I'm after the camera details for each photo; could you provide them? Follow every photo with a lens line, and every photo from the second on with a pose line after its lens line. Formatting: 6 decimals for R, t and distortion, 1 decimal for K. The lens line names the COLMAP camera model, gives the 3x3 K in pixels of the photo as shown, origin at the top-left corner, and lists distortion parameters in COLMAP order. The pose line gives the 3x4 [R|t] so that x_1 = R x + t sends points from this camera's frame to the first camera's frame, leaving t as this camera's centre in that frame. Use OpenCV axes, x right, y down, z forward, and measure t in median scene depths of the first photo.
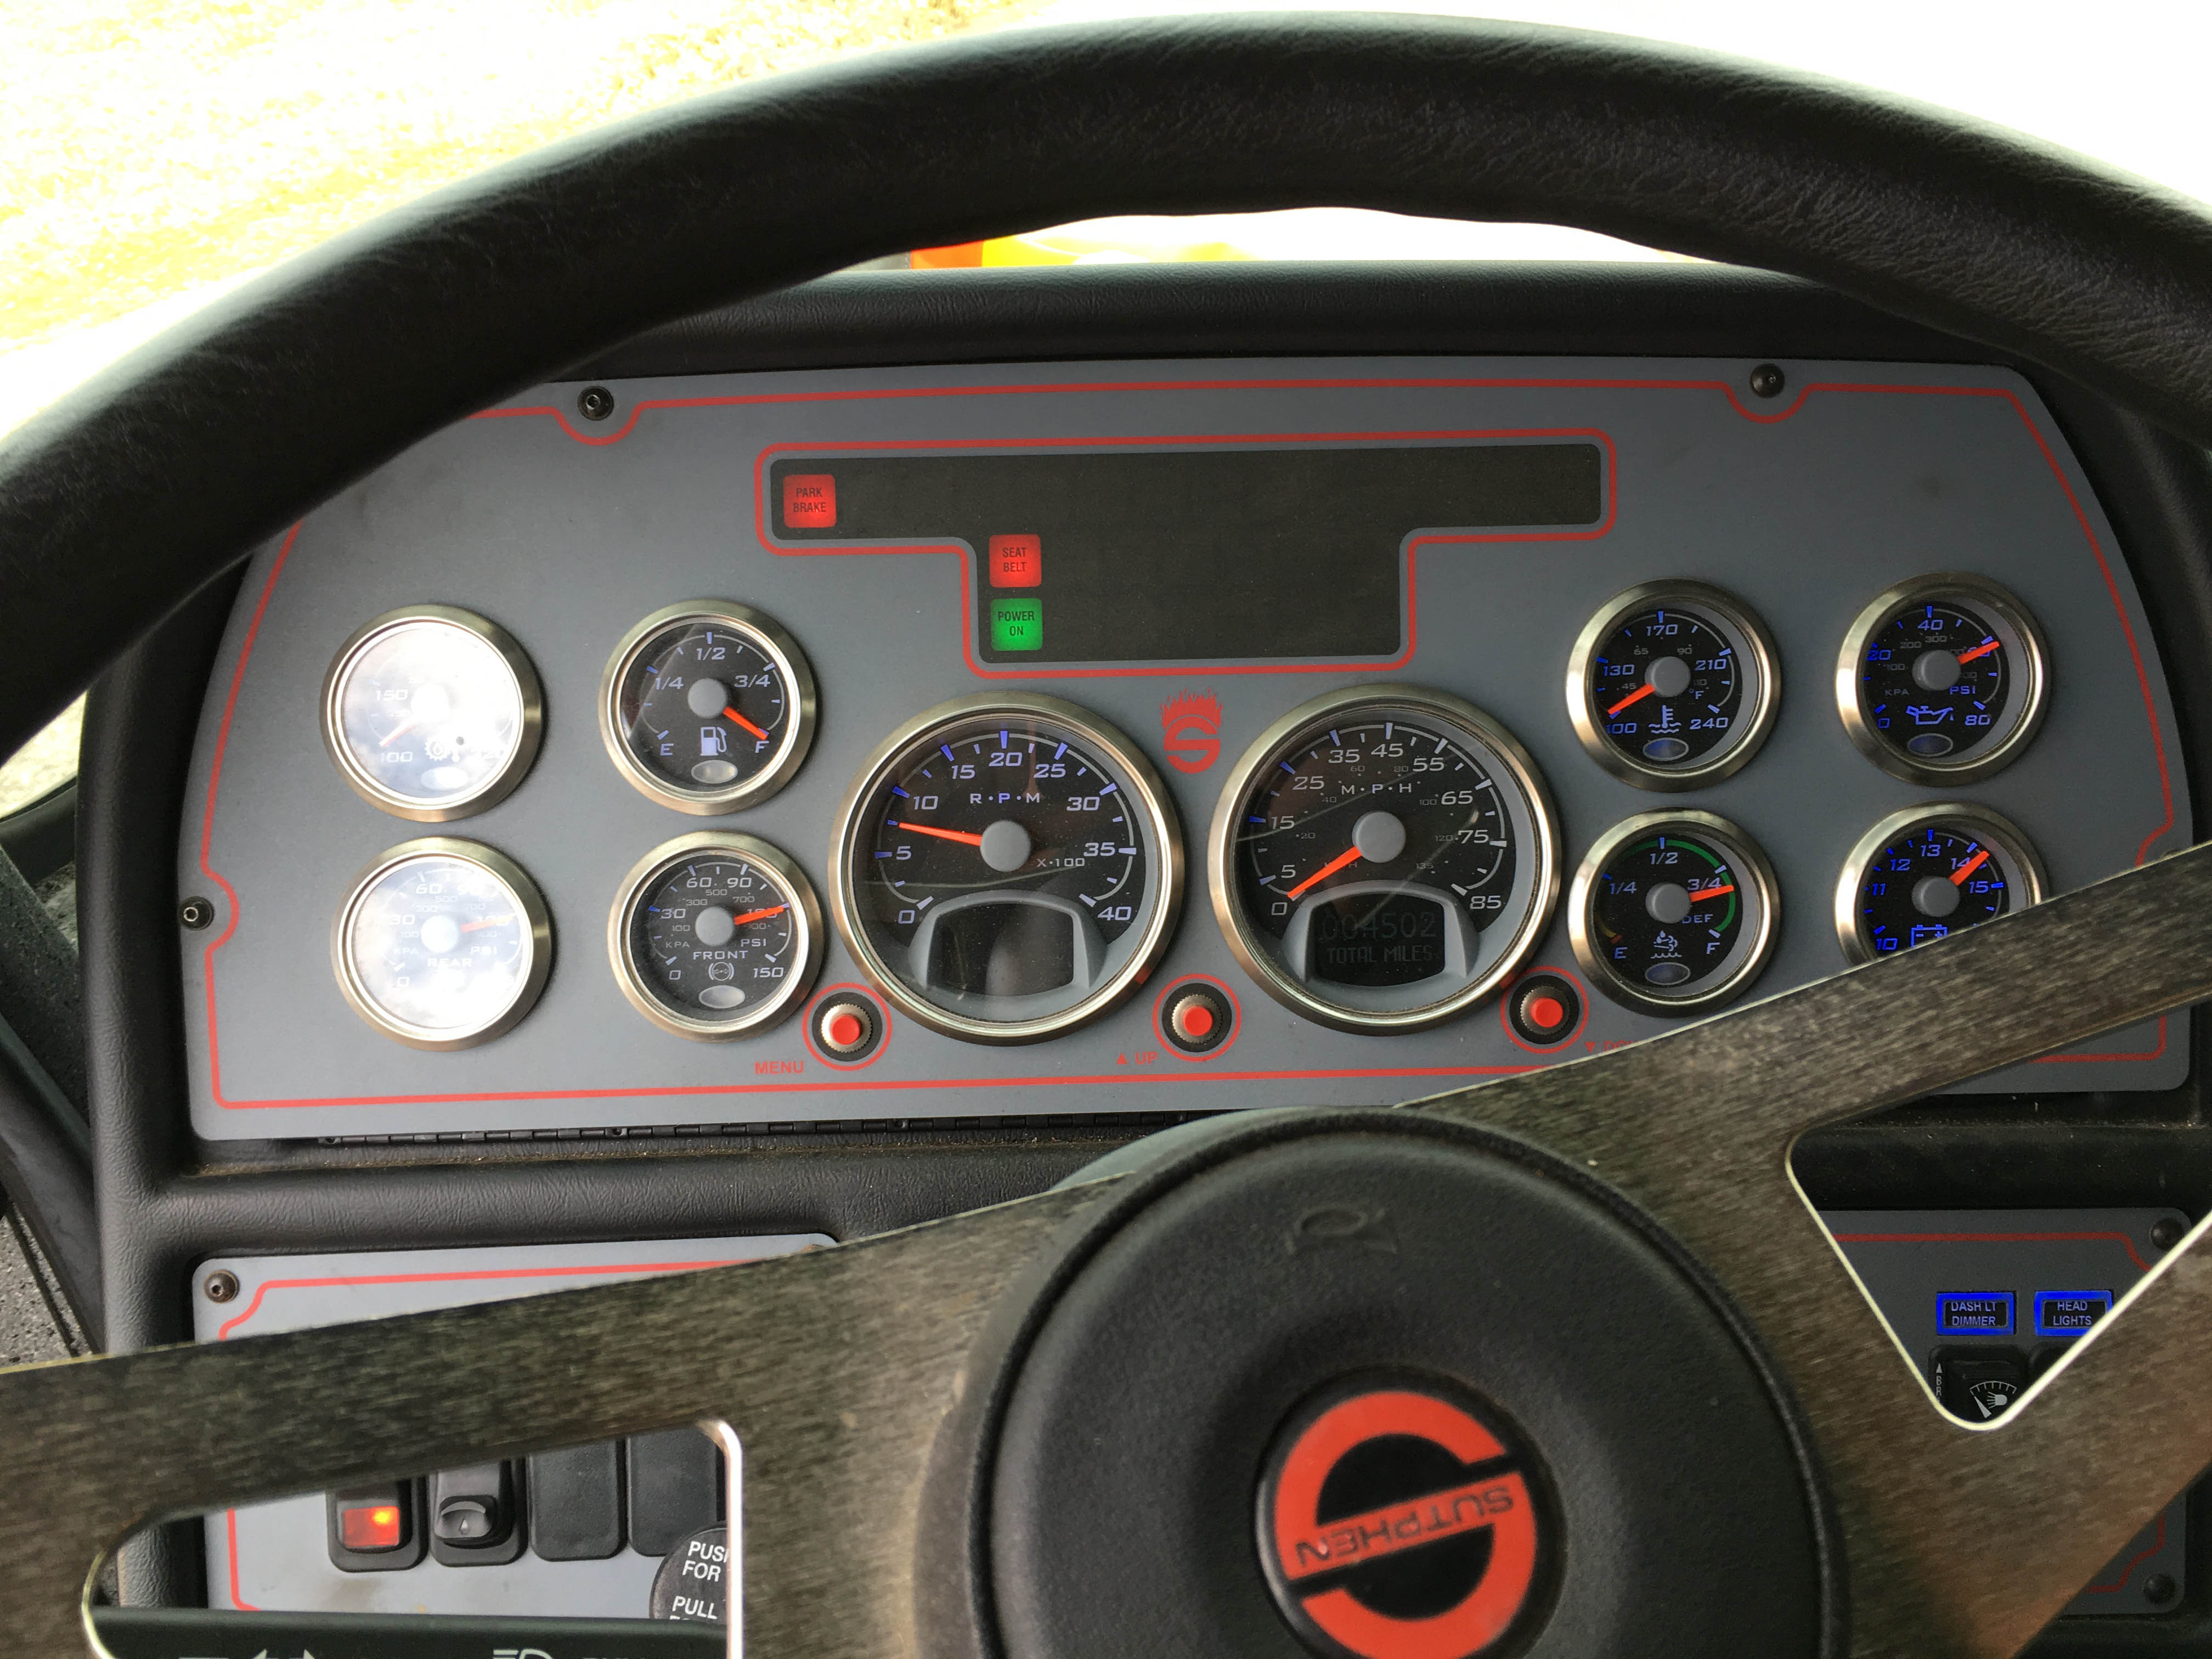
lens RADIAL K [[1889.1, 0, 1112.8], [0, 1889.1, 823.9], [0, 0, 1]] dist [0.075279, -0.101961]
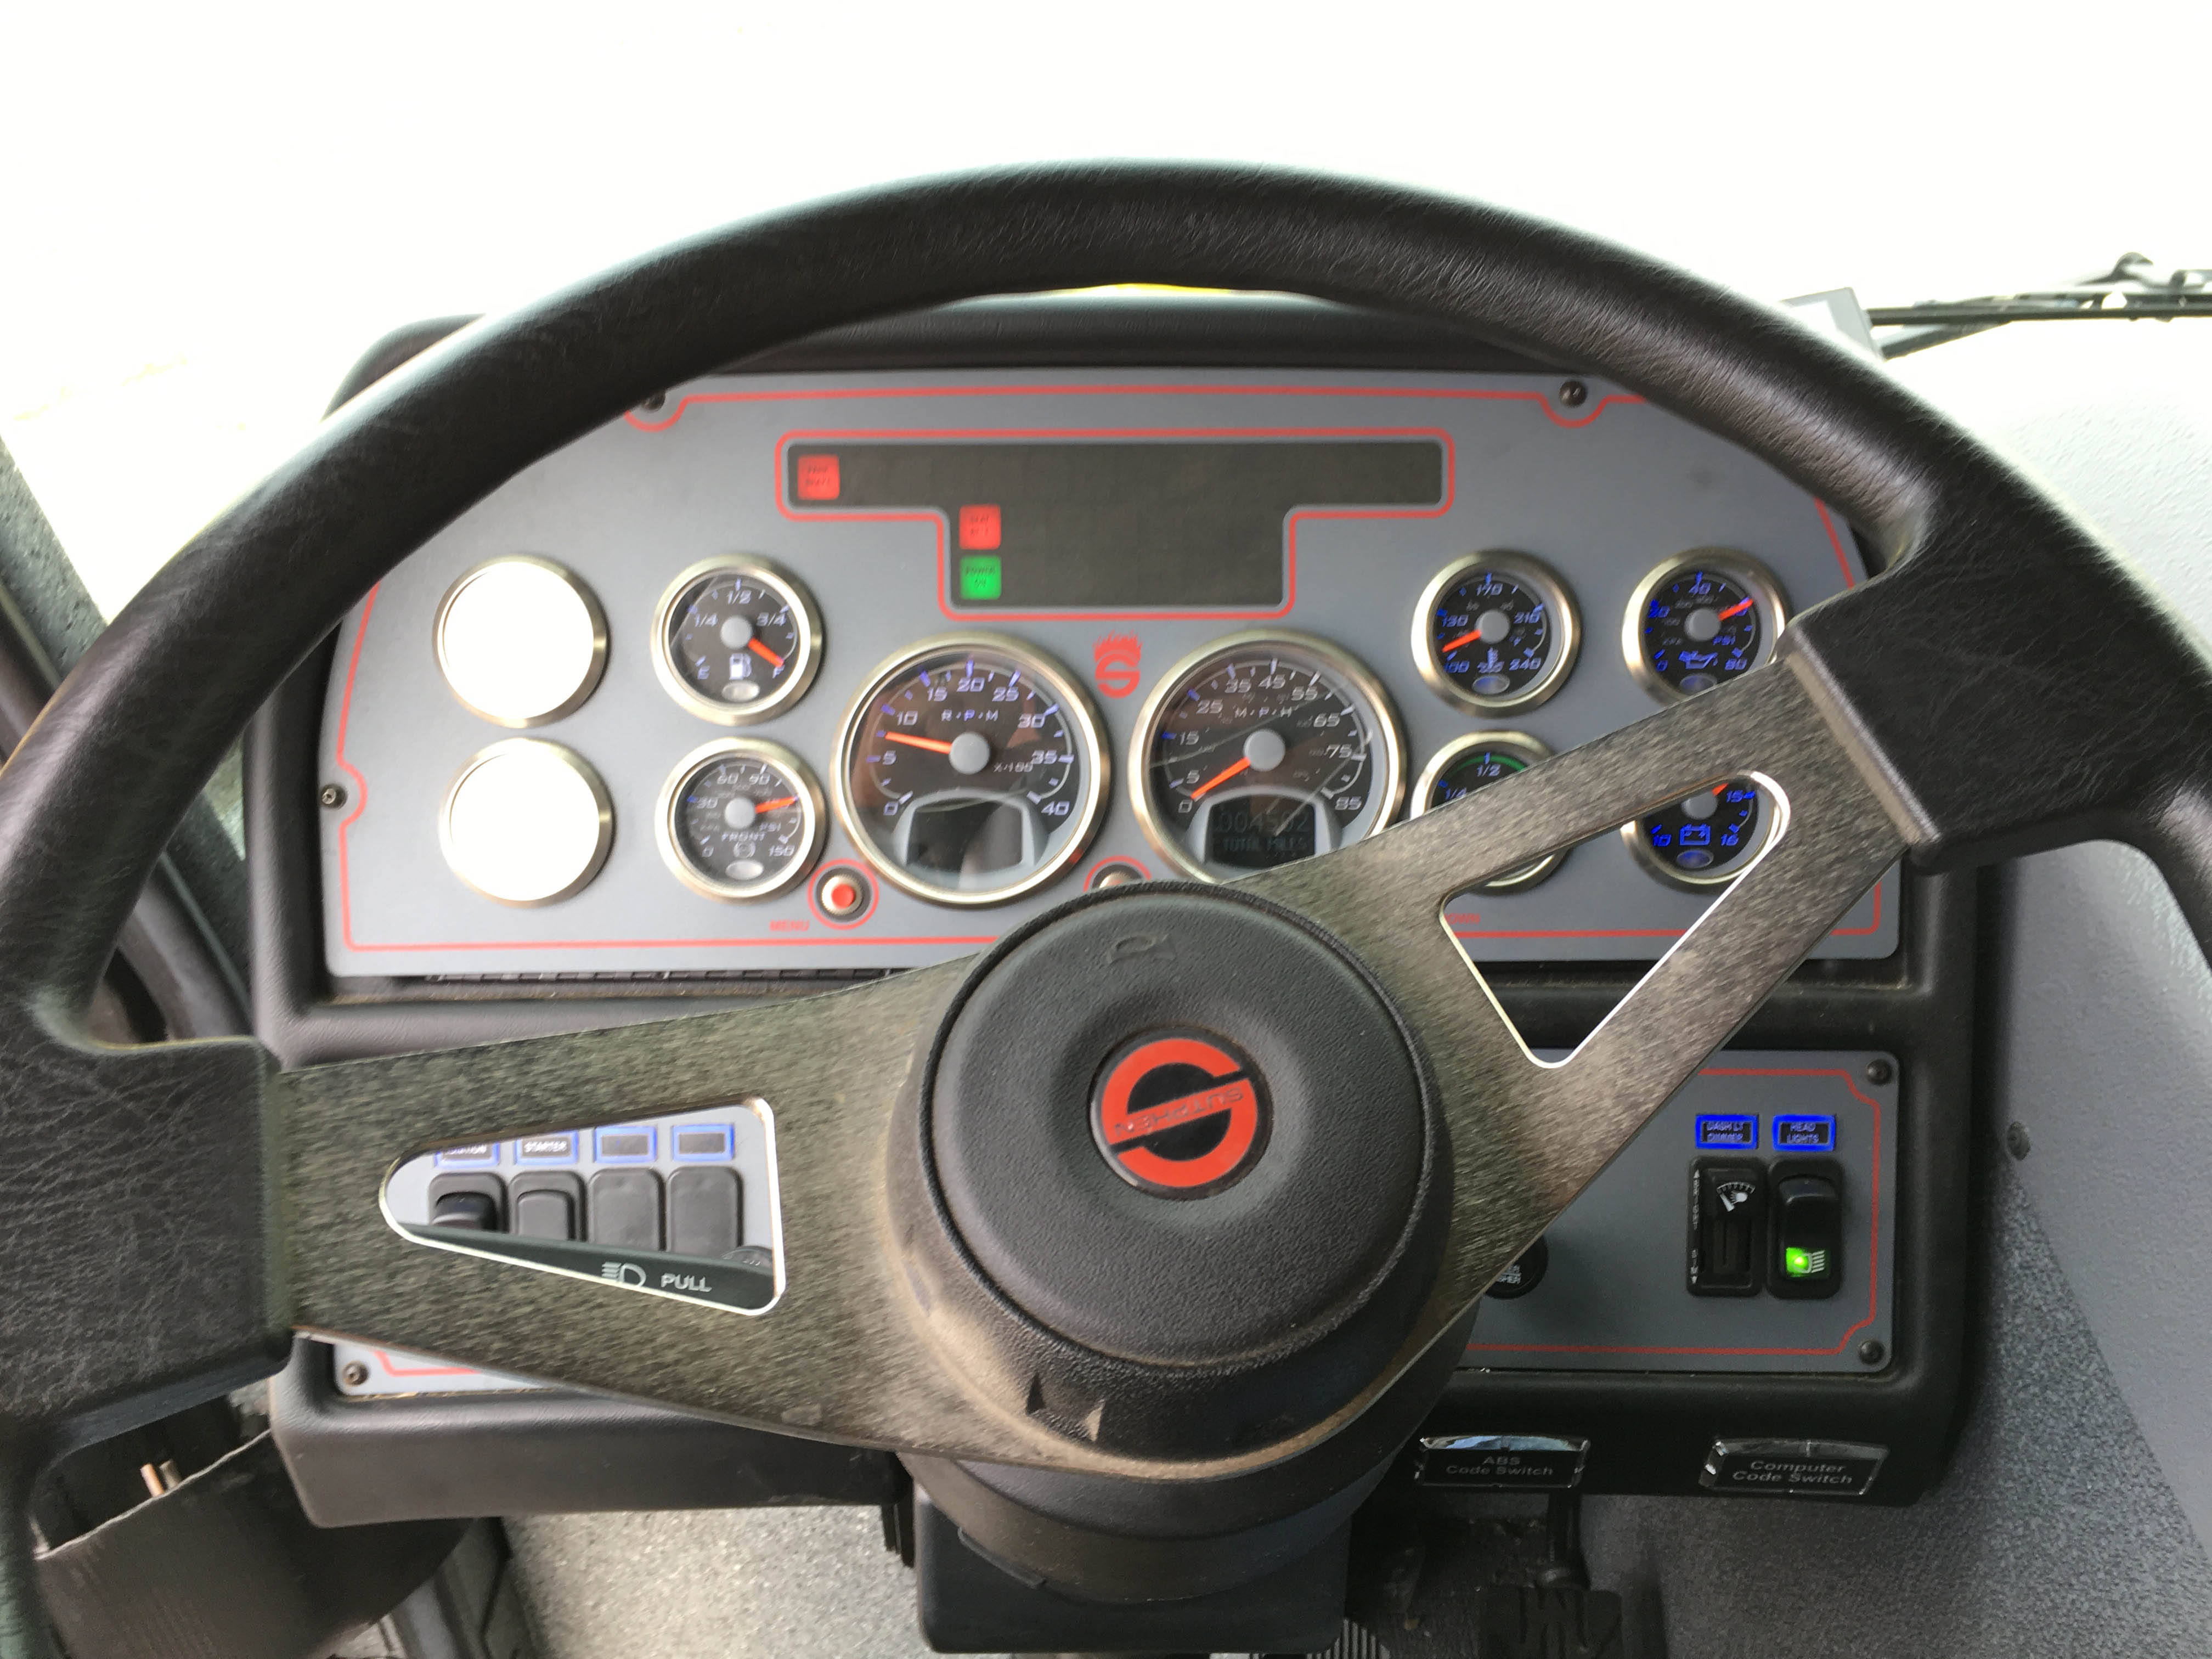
lens RADIAL K [[1889.1, 0, 1099.2], [0, 1889.1, 840.2], [0, 0, 1]] dist [0.075279, -0.101961]
pose [[0.999861, 0.015345, -0.006556, 0.039456], [-0.015210, 0.999681, 0.020153, 0.043472], [0.006863, -0.020051, 0.999775, -0.269631]]
